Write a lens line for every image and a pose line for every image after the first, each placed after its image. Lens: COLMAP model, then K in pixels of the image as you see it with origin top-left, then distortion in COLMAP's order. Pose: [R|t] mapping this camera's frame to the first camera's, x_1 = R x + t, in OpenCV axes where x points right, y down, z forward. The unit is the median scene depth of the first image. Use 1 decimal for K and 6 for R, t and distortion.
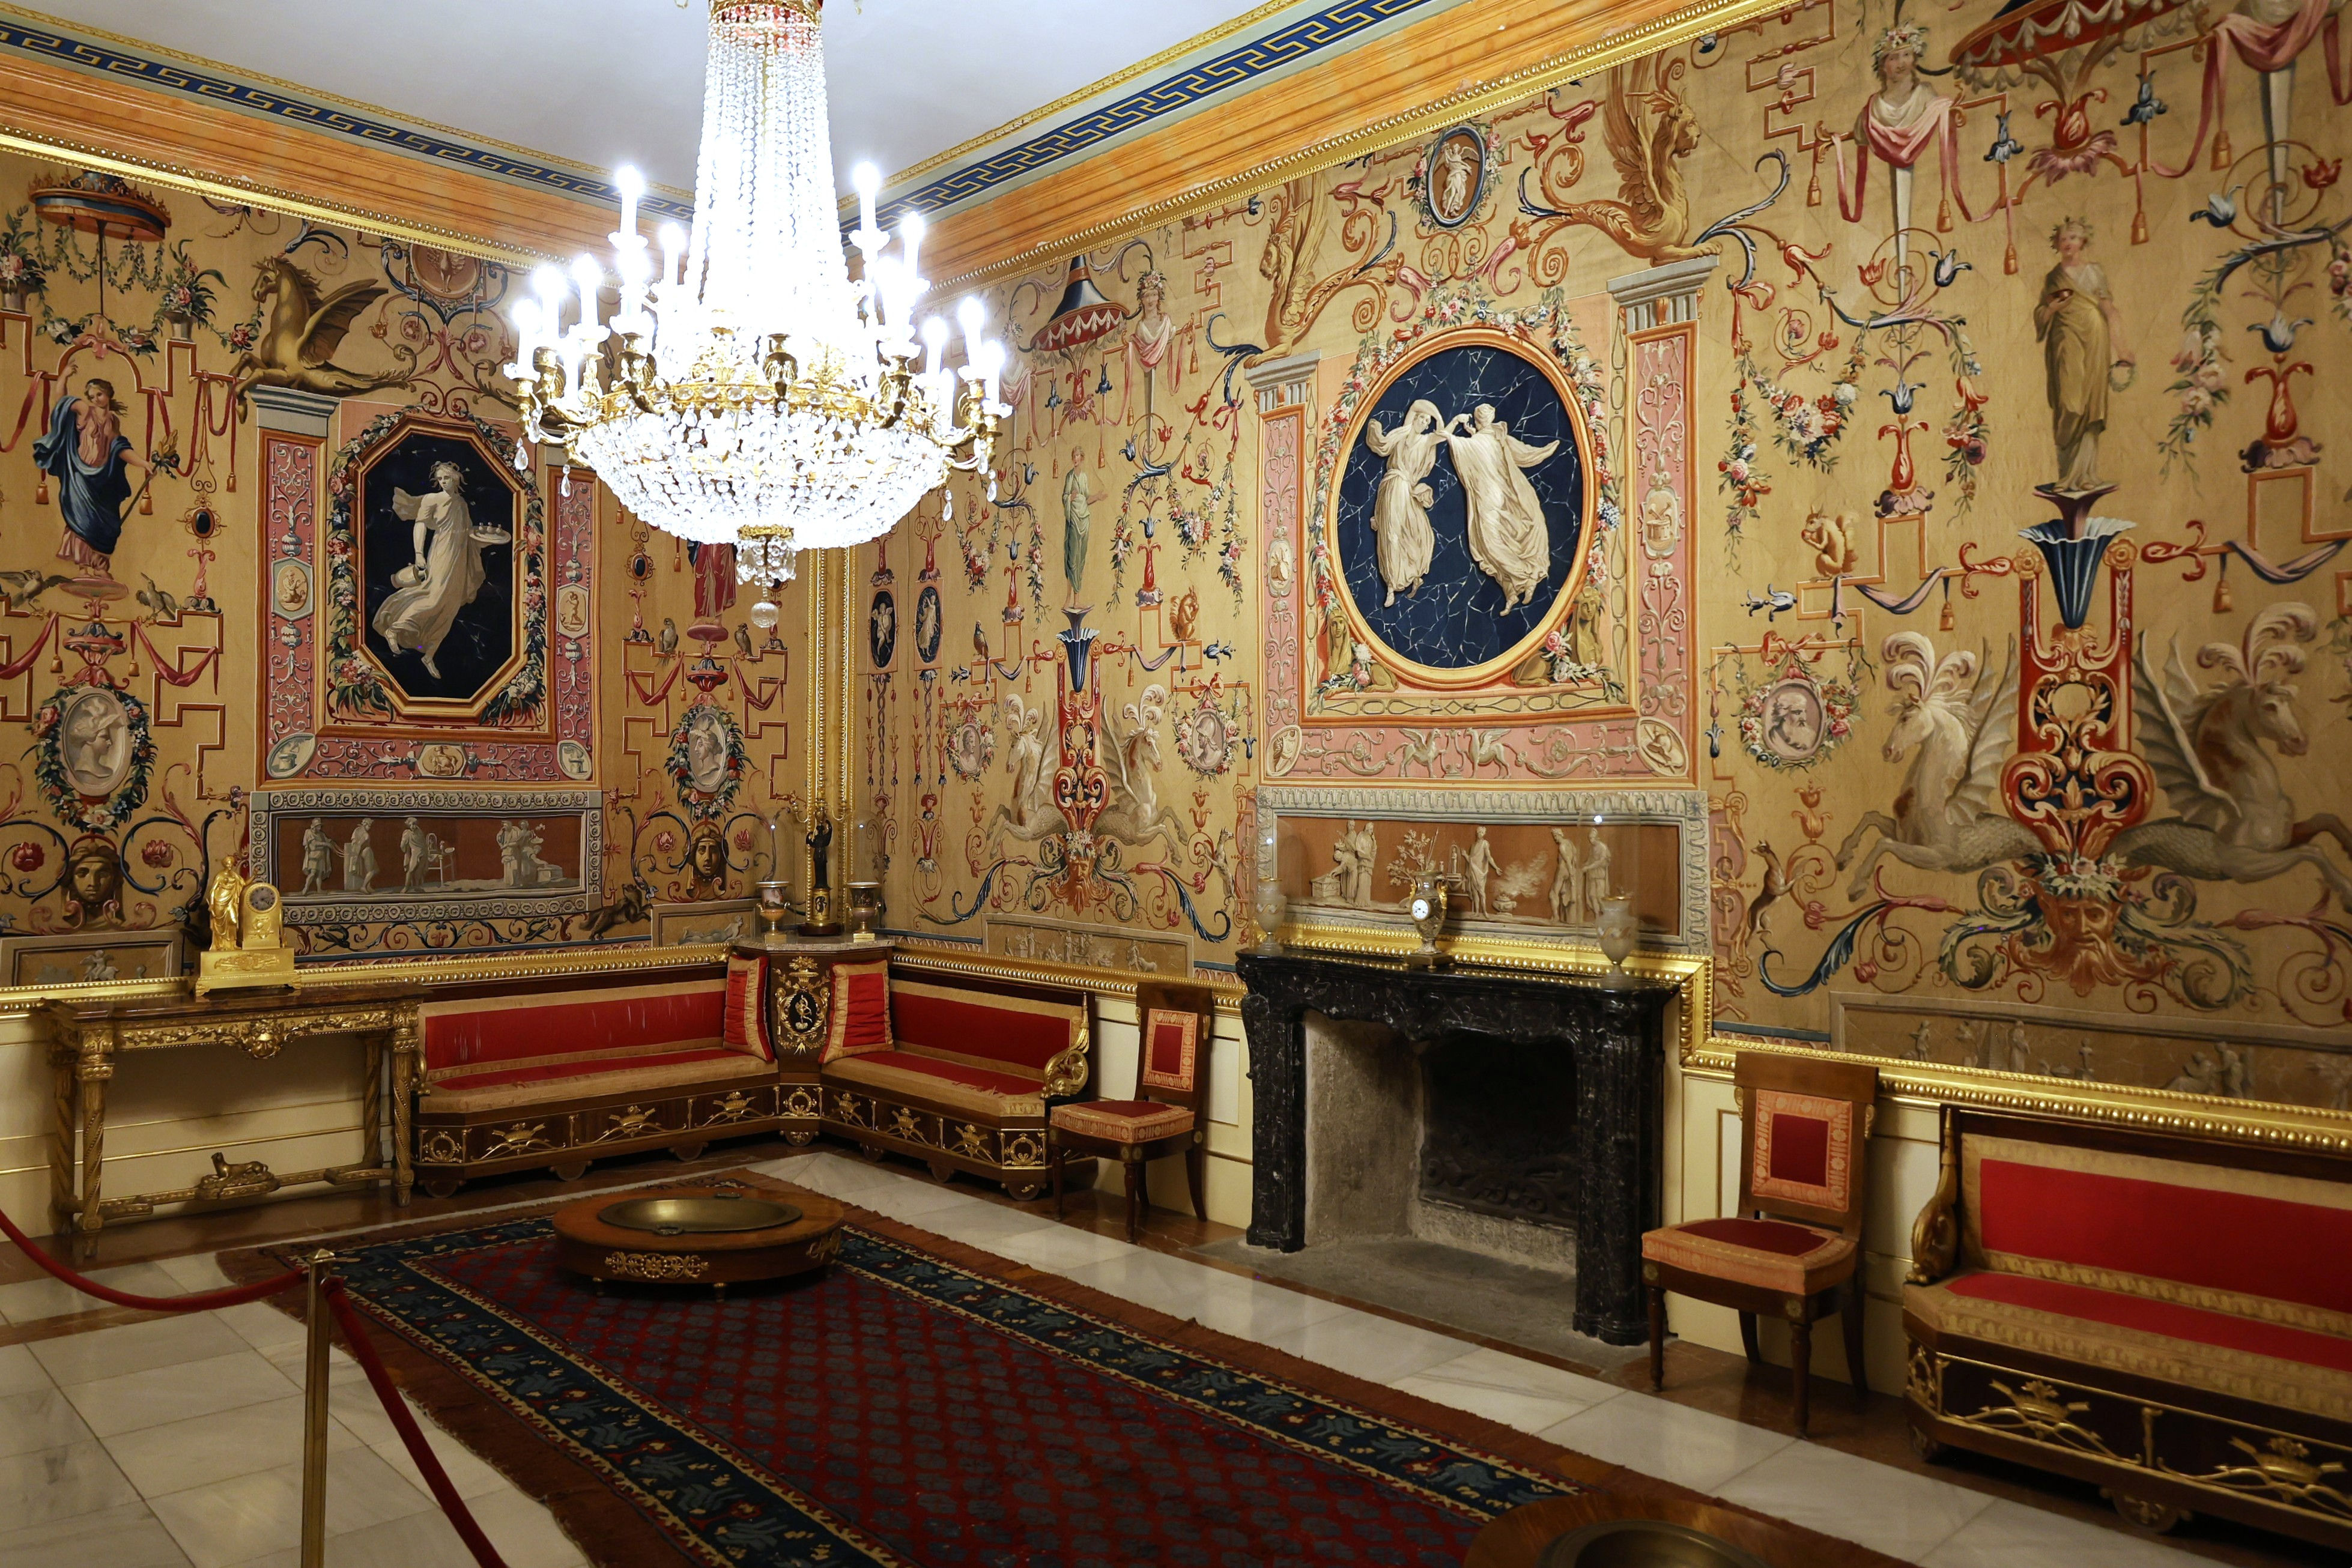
lens RADIAL K [[1622.0, 0, 1186.0], [0, 1622.0, 785.9], [0, 0, 1]] dist [-0.020487, -0.001036]
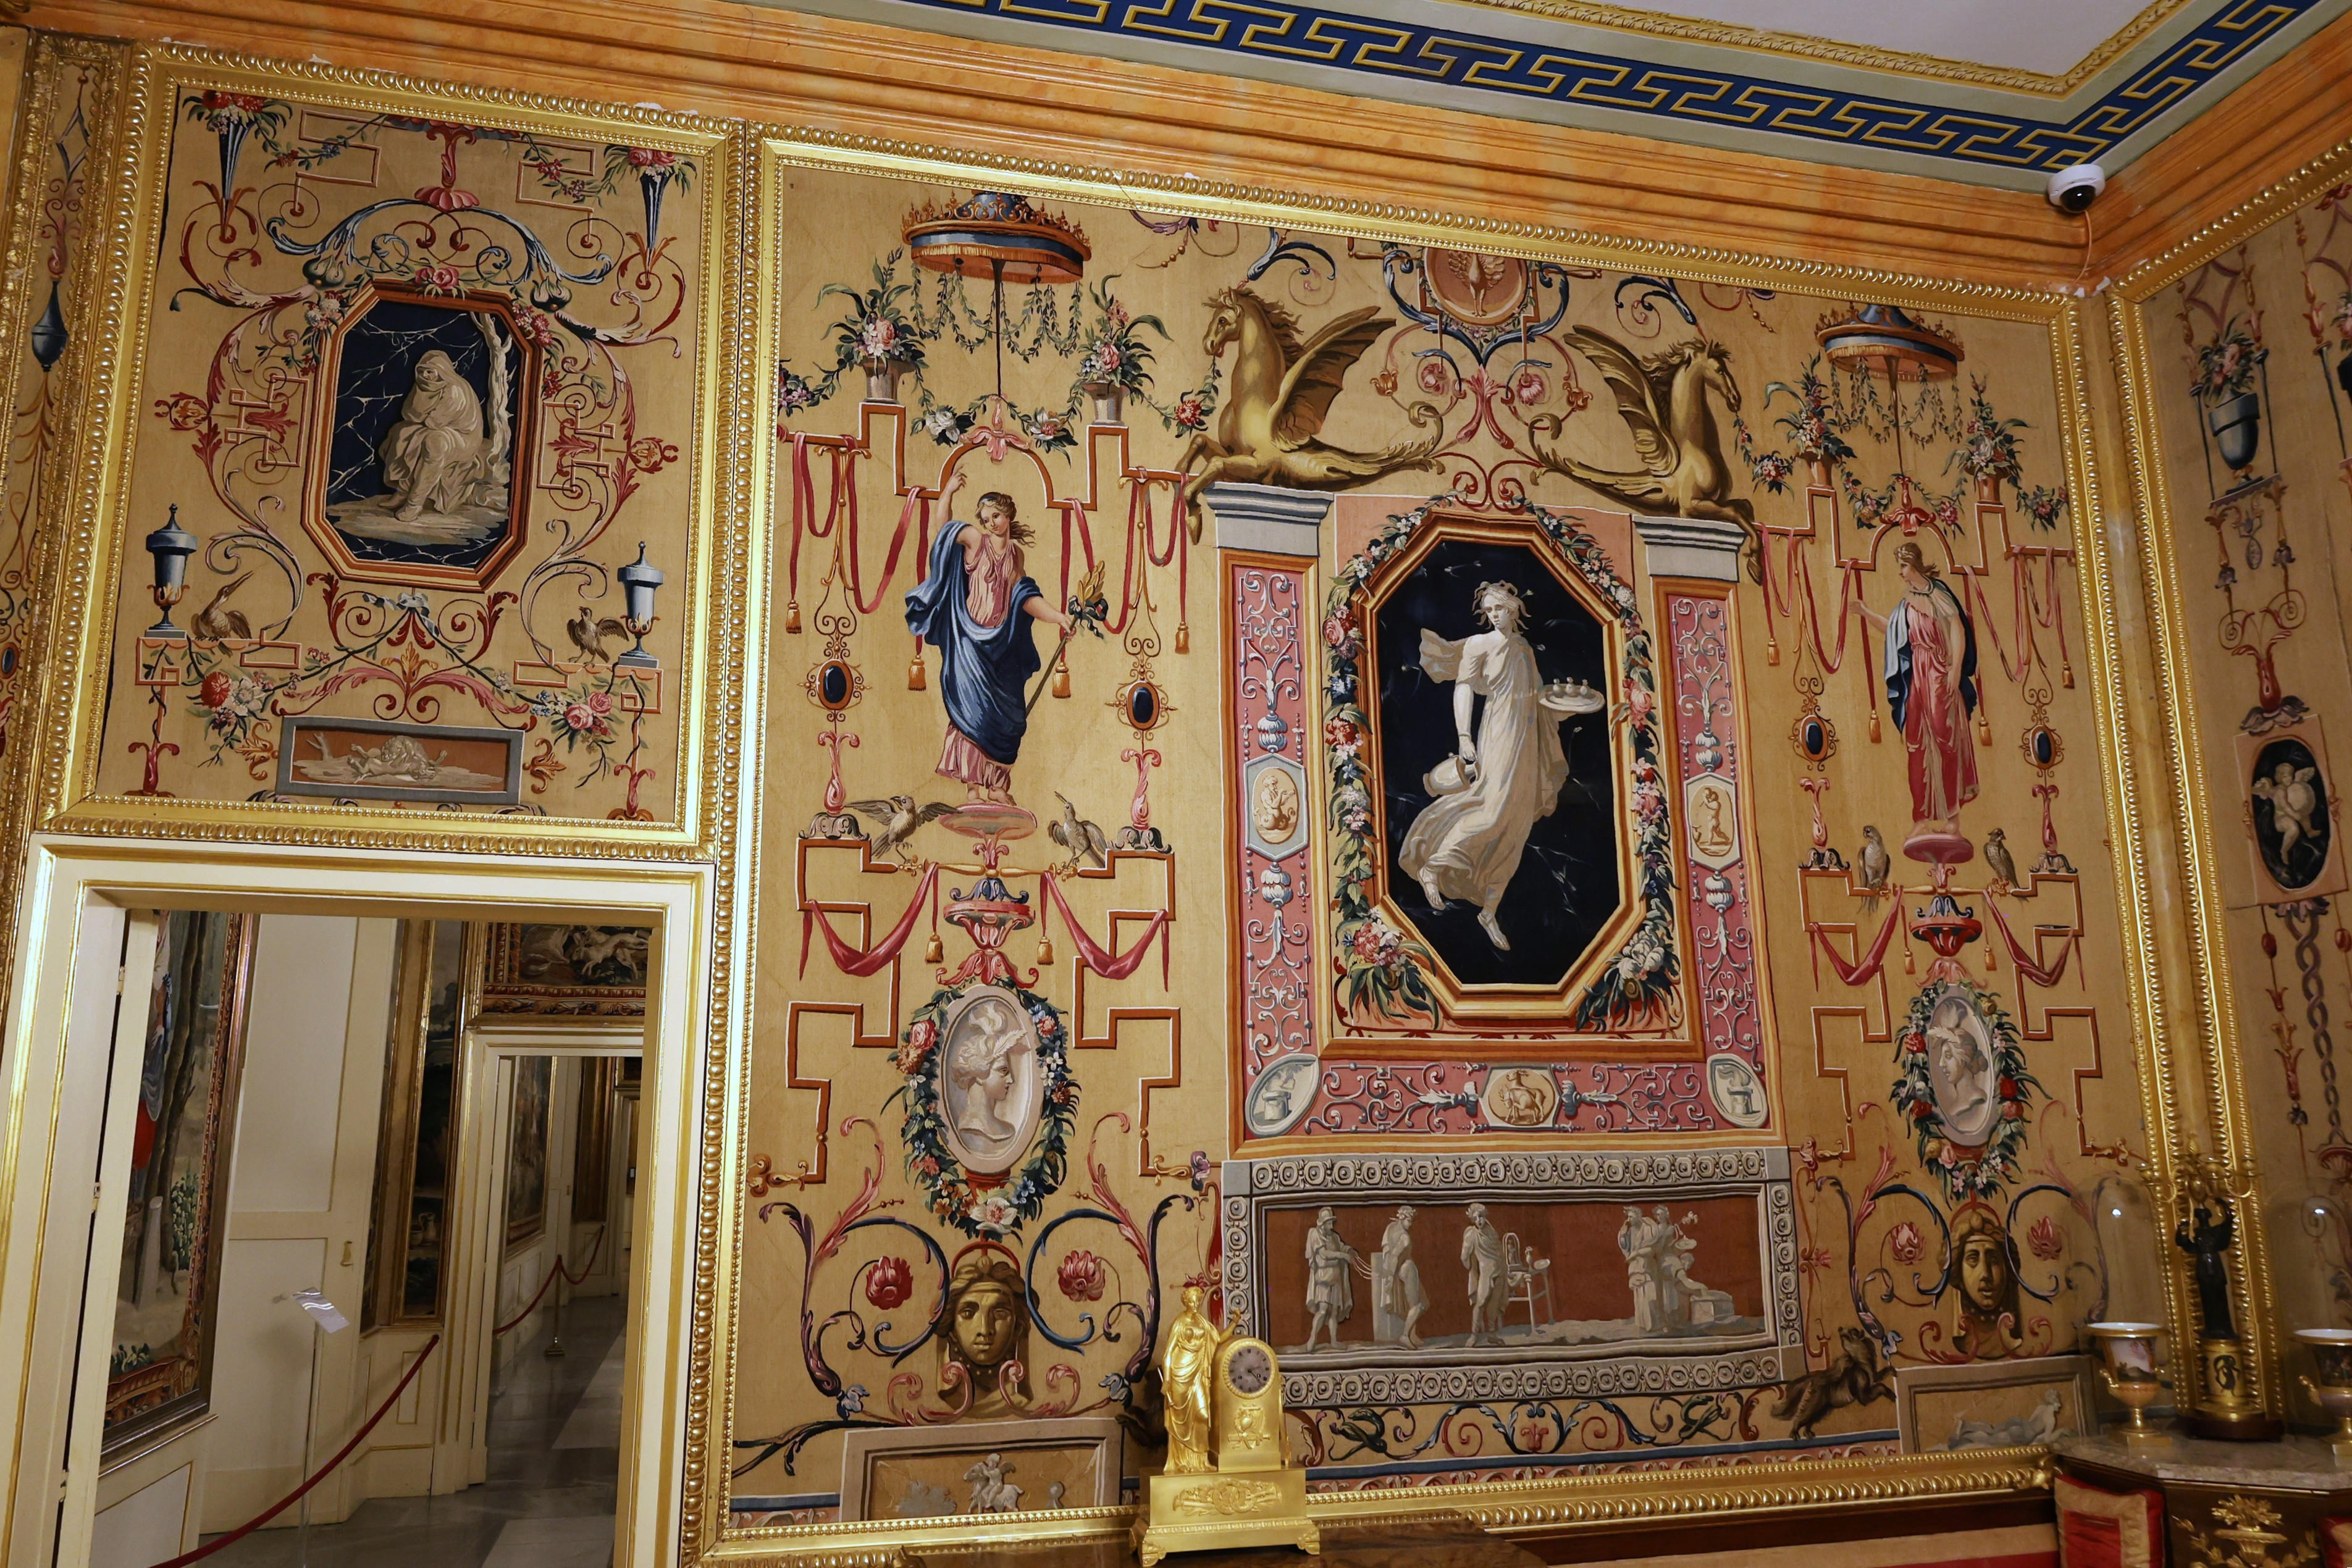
lens RADIAL K [[1622.0, 0, 1170.5], [0, 1622.0, 786.0], [0, 0, 1]] dist [-0.020487, -0.001036]
pose [[0.864554, -0.115567, -0.489071, -0.288412], [0.016138, 0.979082, -0.202827, -0.009909], [0.502281, 0.167462, 0.848334, 0.462823]]
